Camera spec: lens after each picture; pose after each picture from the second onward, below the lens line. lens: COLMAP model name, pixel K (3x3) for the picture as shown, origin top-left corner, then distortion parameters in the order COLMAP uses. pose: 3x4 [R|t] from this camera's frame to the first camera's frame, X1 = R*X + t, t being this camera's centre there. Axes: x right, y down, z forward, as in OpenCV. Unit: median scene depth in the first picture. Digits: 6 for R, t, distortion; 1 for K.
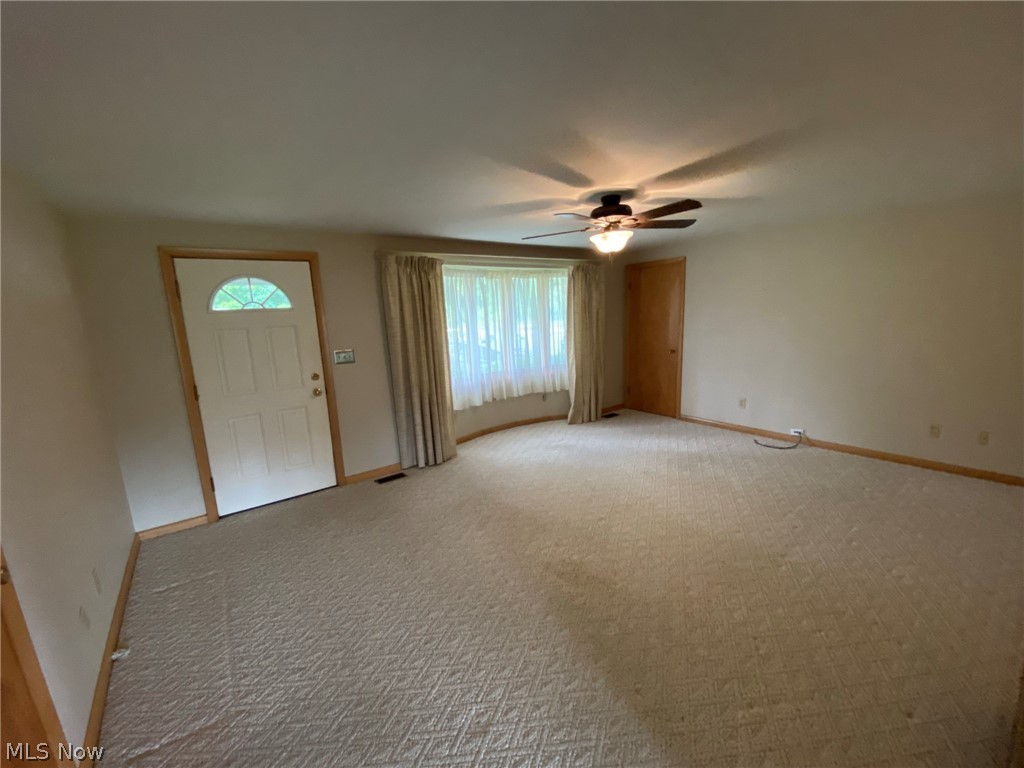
lens RADIAL K [[412.9, 0, 510.4], [0, 412.9, 384.4], [0, 0, 1]] dist [0.025389, -0.022267]
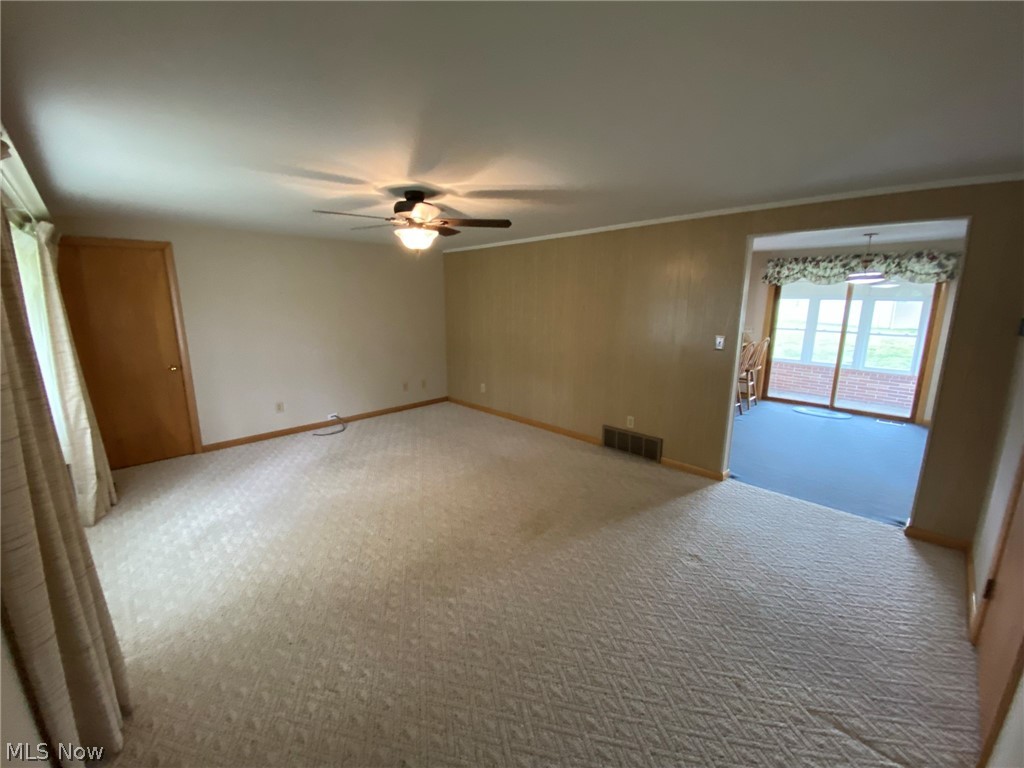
lens RADIAL K [[412.9, 0, 510.4], [0, 412.9, 384.4], [0, 0, 1]] dist [0.025389, -0.022267]
pose [[-0.132026, -0.157814, 0.978603, -0.803022], [0.184596, 0.966061, 0.180696, -0.144597], [-0.973906, 0.204502, -0.098414, 0.942238]]
